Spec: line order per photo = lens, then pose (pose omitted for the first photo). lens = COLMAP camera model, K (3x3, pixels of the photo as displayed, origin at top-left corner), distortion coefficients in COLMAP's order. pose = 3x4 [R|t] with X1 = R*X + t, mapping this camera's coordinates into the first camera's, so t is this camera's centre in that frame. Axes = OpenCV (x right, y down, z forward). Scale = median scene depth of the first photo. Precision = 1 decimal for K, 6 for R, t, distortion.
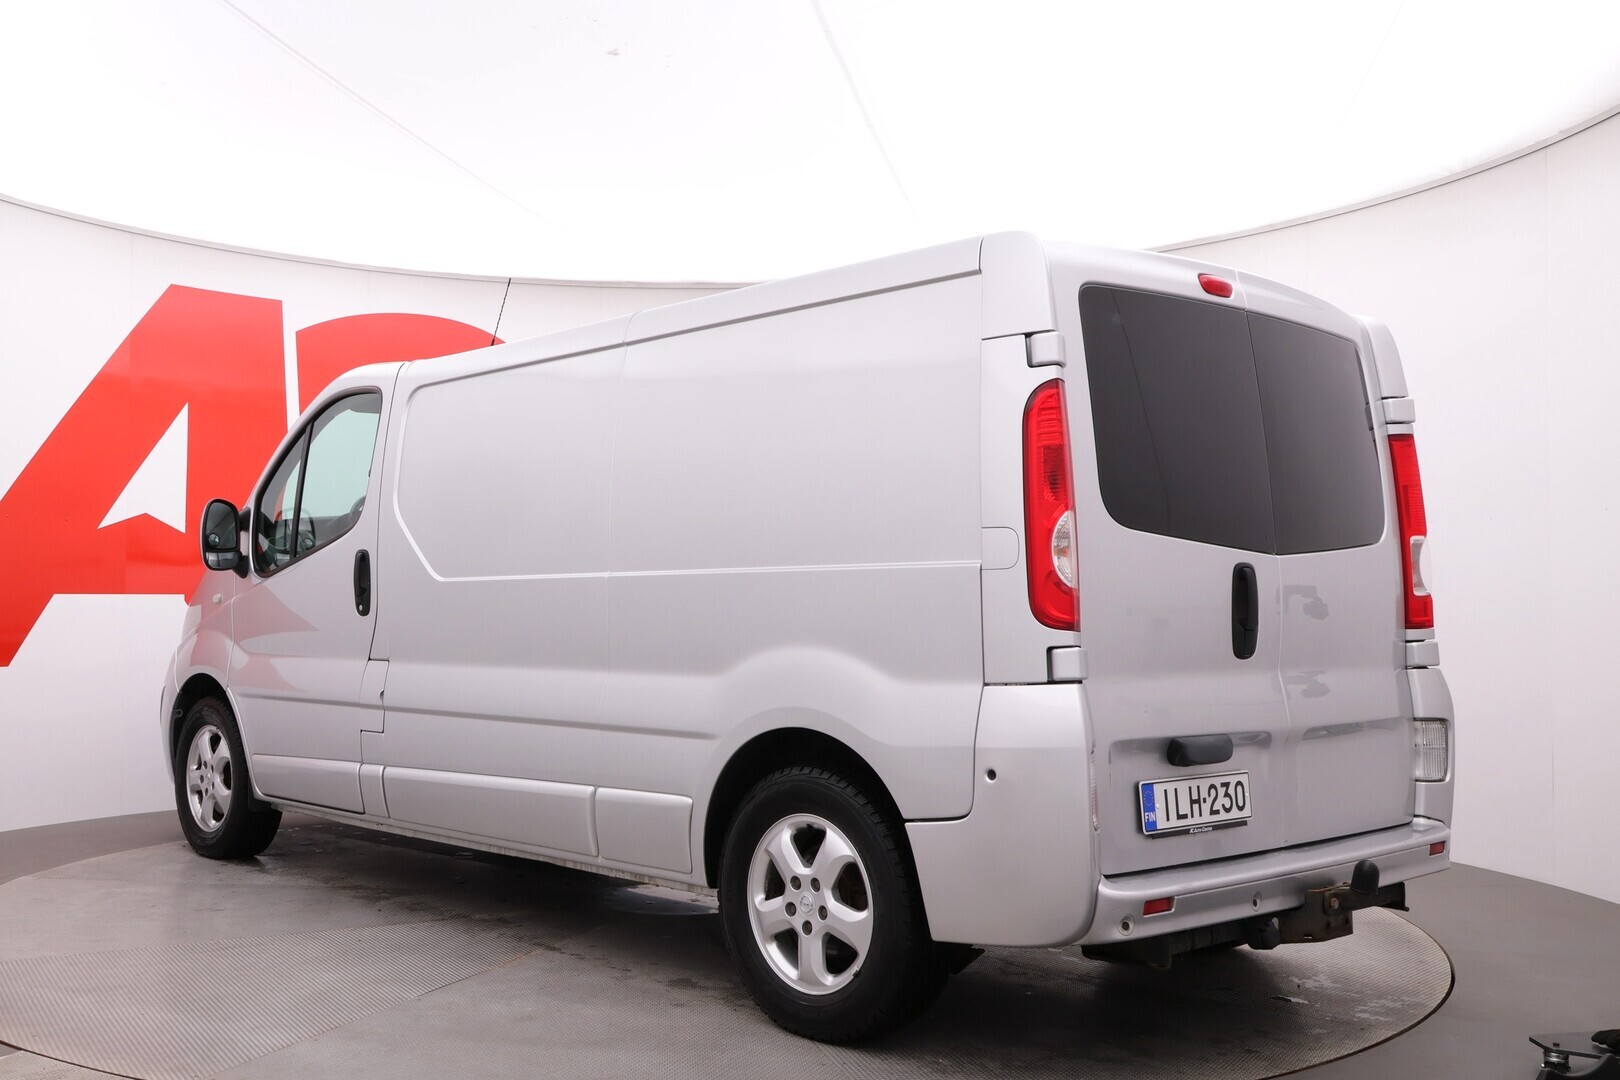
lens RADIAL K [[1756.1, 0, 810.0], [0, 1756.1, 540.0], [0, 0, 1]] dist [0.001918, 0.007559]
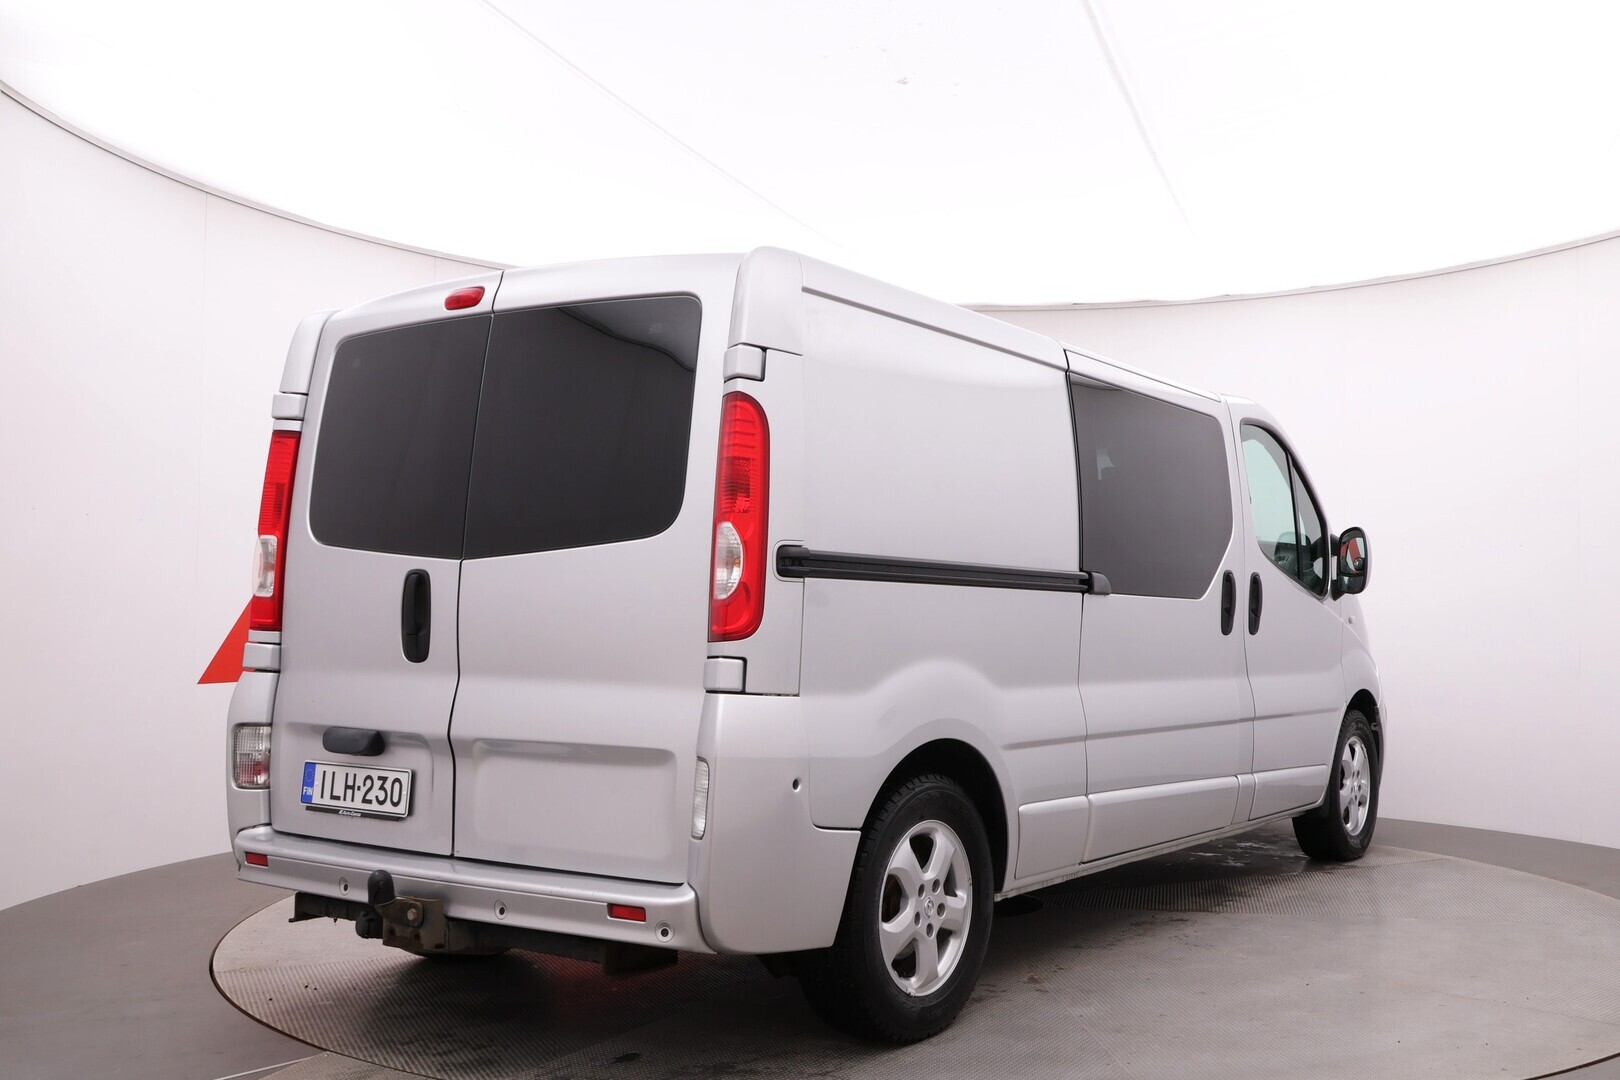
lens RADIAL K [[1756.1, 0, 810.0], [0, 1756.1, 540.0], [0, 0, 1]] dist [0.001918, 0.007559]
pose [[0.146285, -0.044335, -0.988249, 1.340233], [0.028285, 0.998774, -0.040620, 0.045492], [0.988838, -0.022011, 0.147360, 1.107337]]
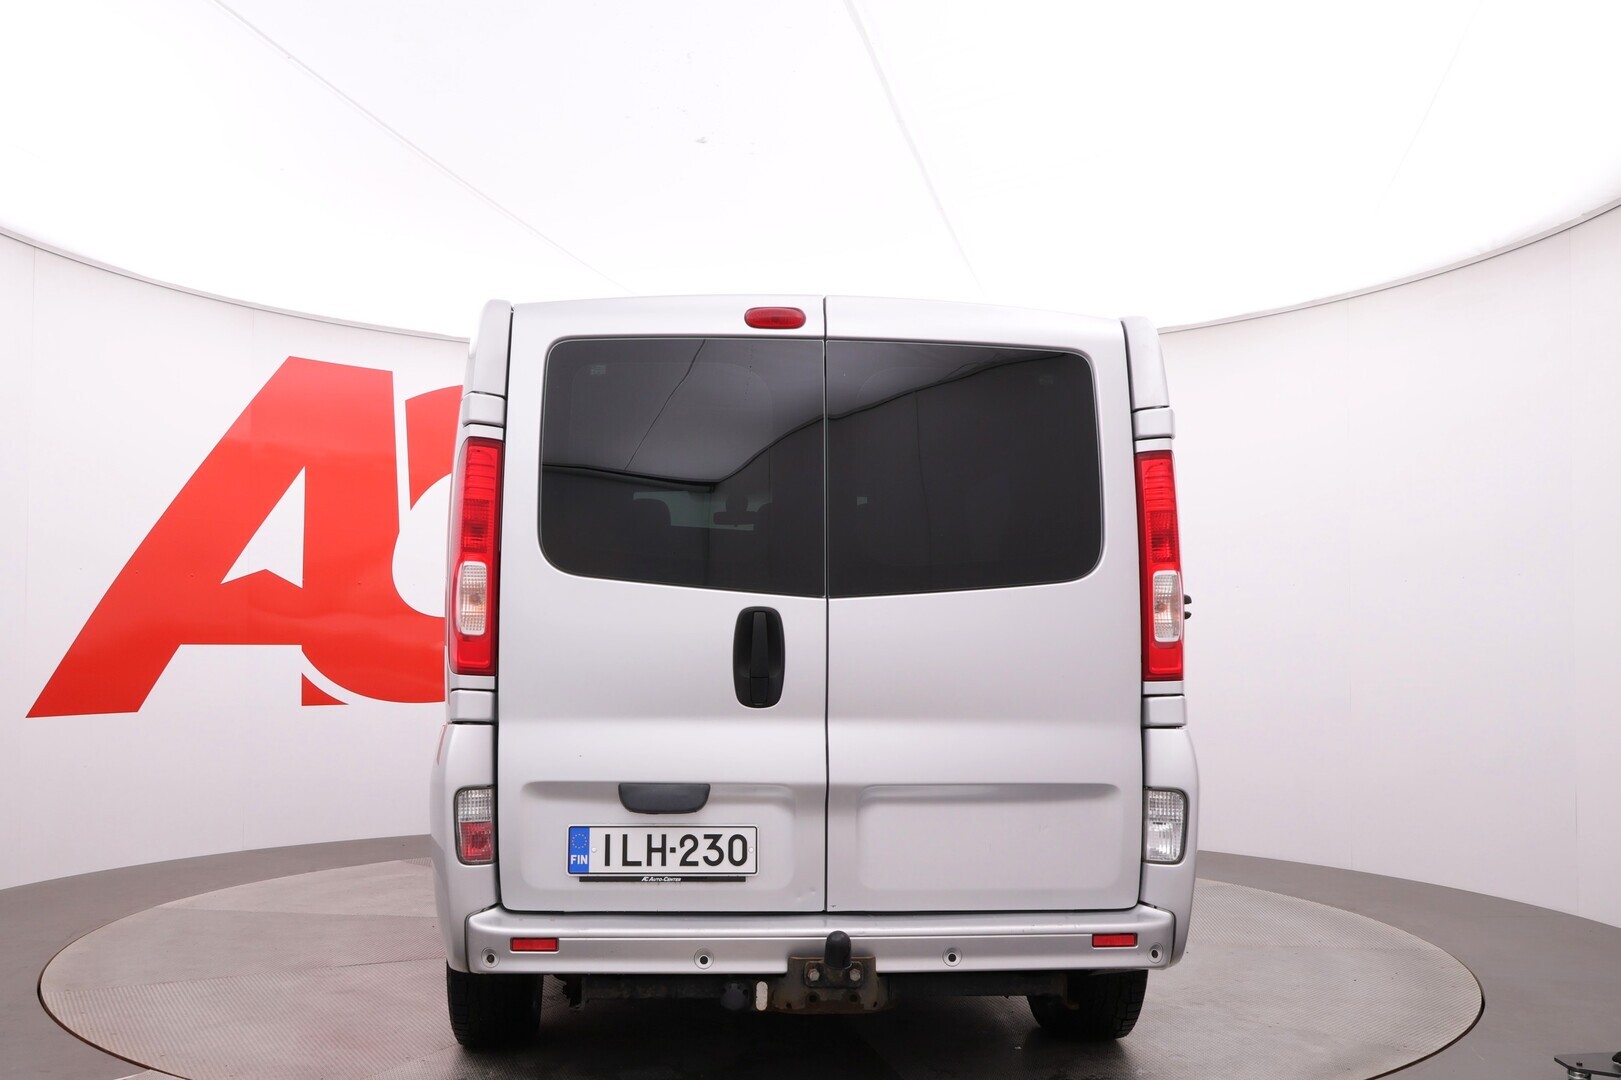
lens RADIAL K [[1757.1, 0, 810.5], [0, 1757.1, 540.0], [0, 0, 1]] dist [0.001918, 0.007559]
pose [[0.761339, -0.028175, -0.647742, 0.914809], [0.019052, 0.999596, -0.021087, -0.003026], [0.648074, 0.003713, 0.761568, 0.296534]]
